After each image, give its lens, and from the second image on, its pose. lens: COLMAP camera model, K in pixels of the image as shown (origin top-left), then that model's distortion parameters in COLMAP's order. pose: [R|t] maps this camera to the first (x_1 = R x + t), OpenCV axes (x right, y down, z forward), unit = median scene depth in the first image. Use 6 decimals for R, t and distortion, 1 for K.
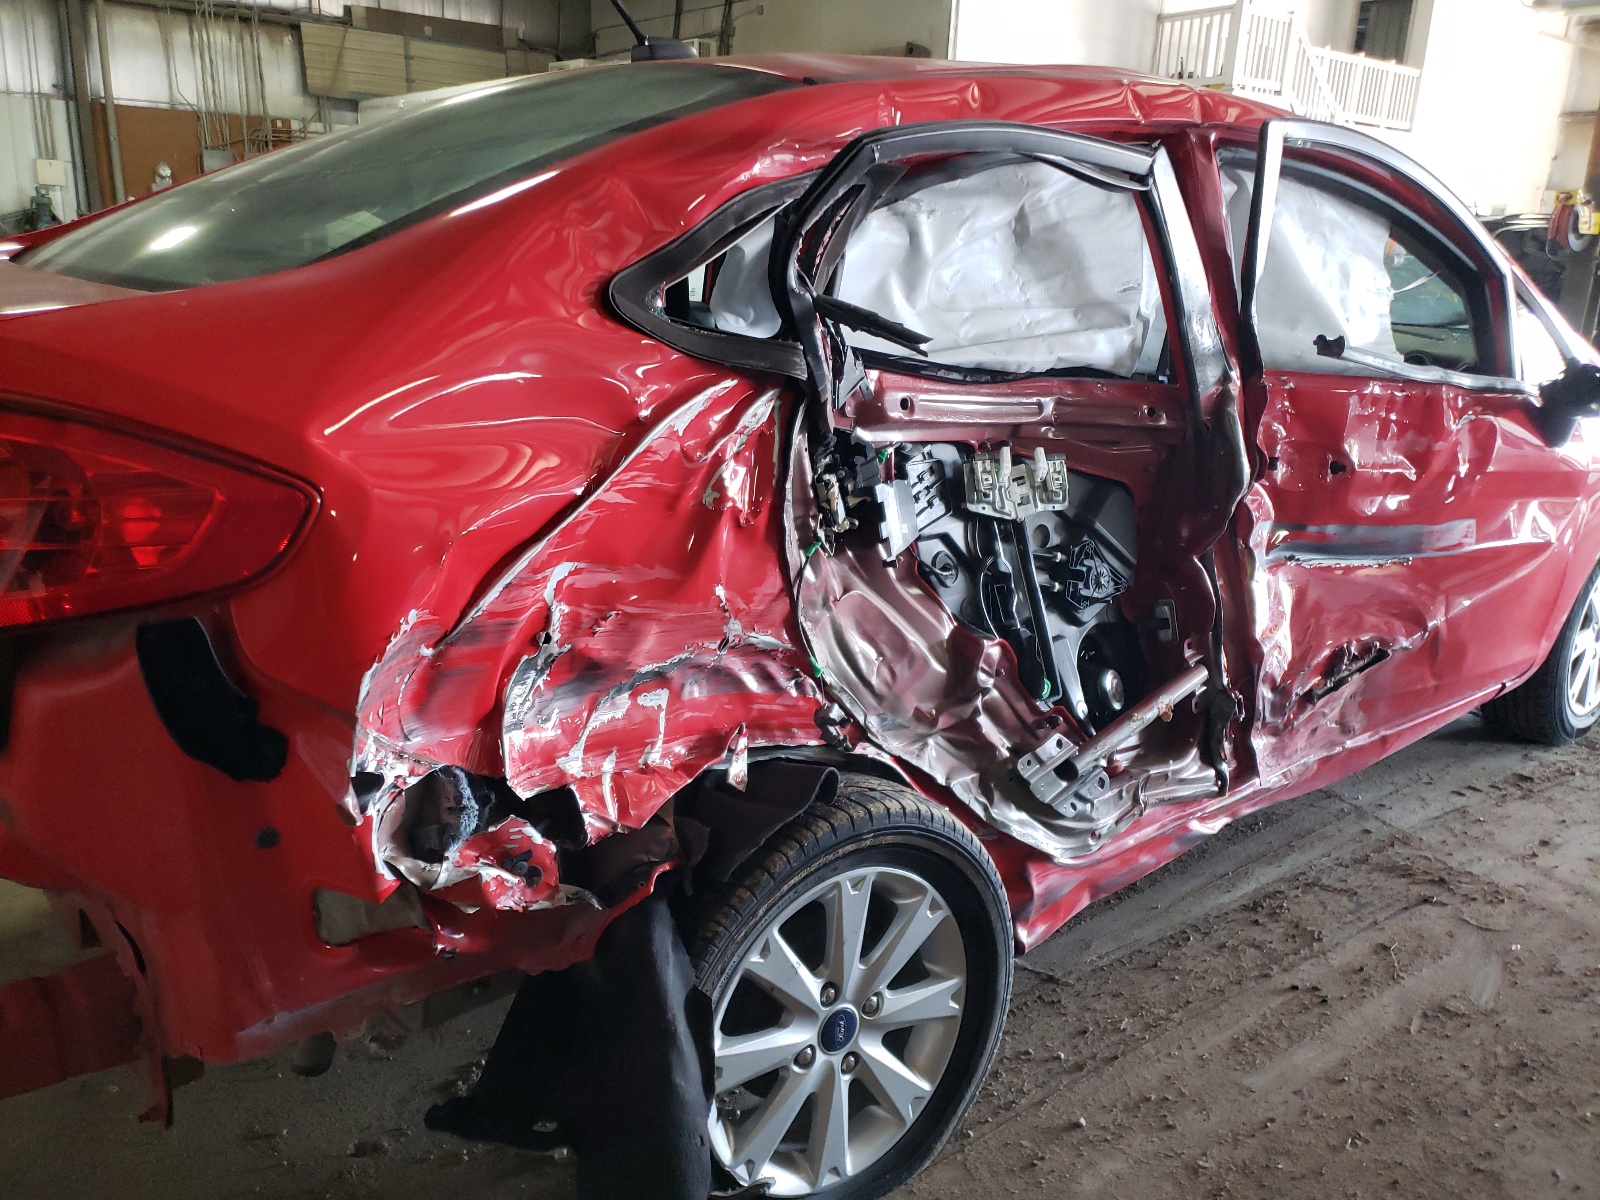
lens RADIAL K [[1189.0, 0, 800.0], [0, 1189.0, 600.0], [0, 0, 1]] dist [0.033149, -0.030220]
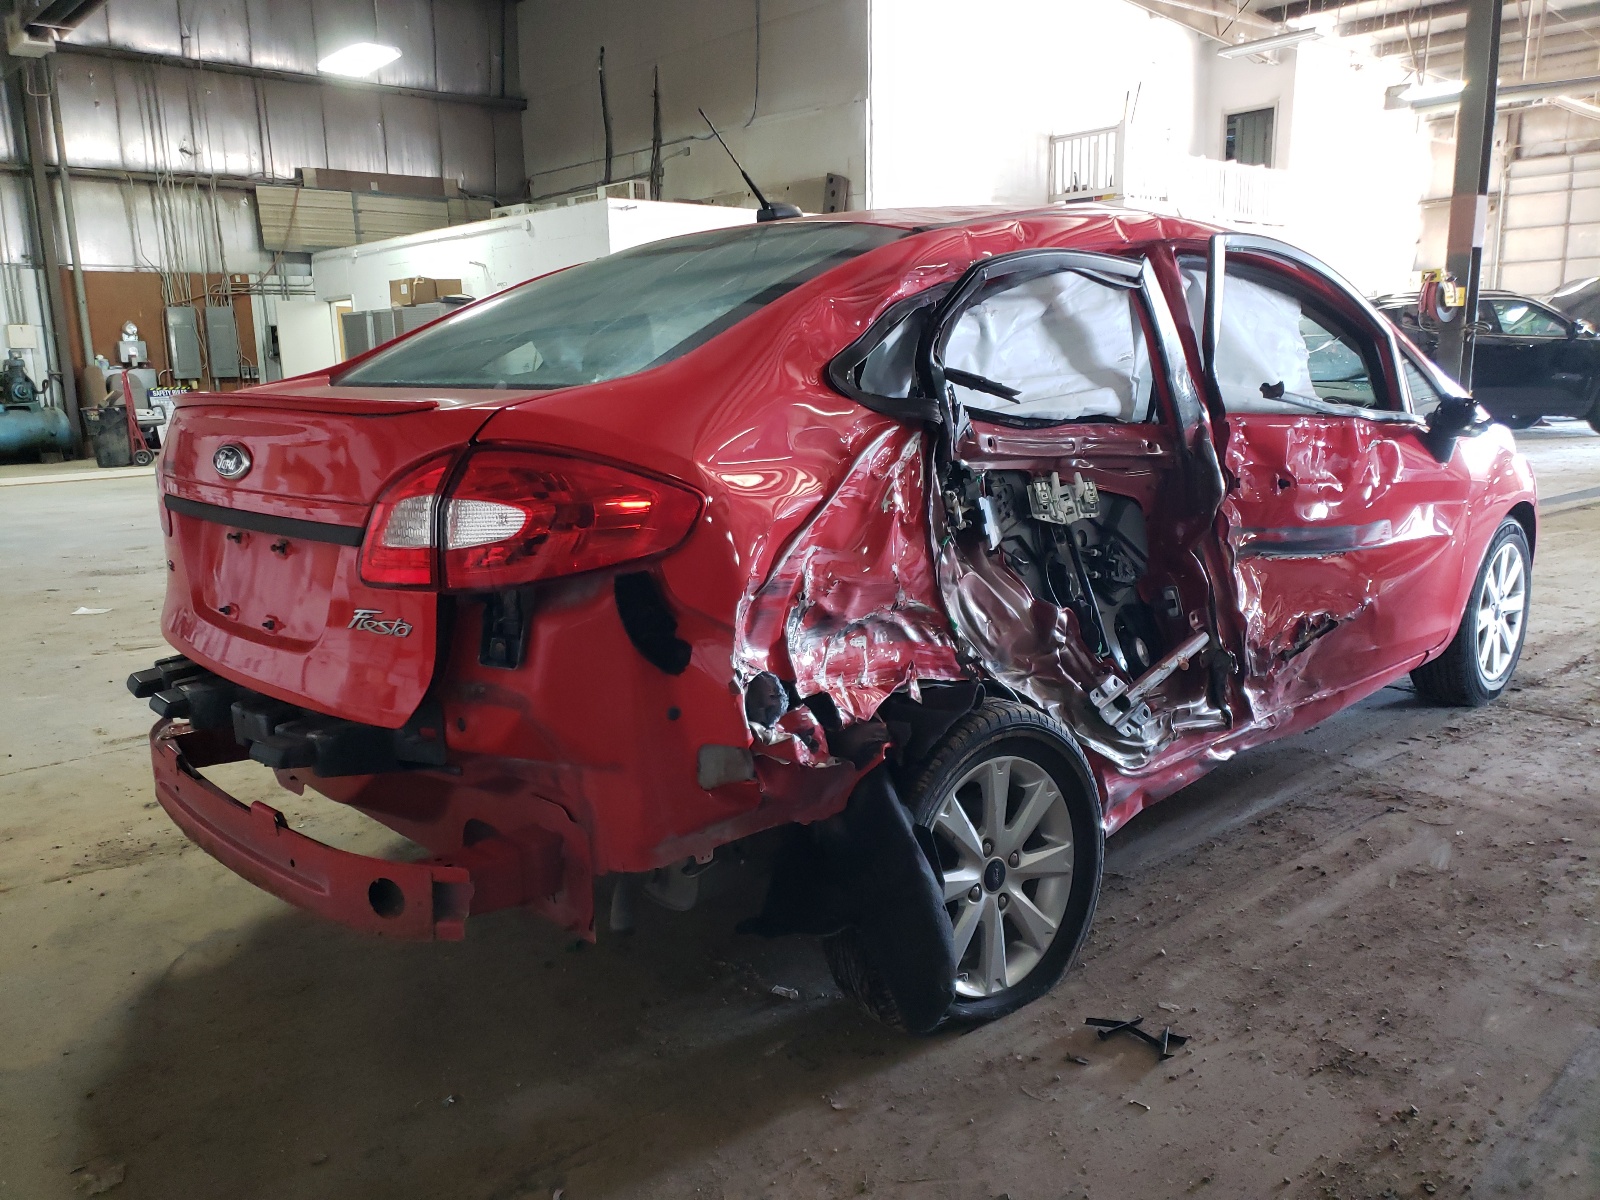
lens RADIAL K [[1213.2, 0, 753.8], [0, 1213.2, 598.7], [0, 0, 1]] dist [0.048261, -0.081419]
pose [[0.997063, -0.067609, 0.035981, -0.216567], [0.070803, 0.992813, -0.096489, 0.118025], [-0.029198, 0.098753, 0.994684, -0.352267]]
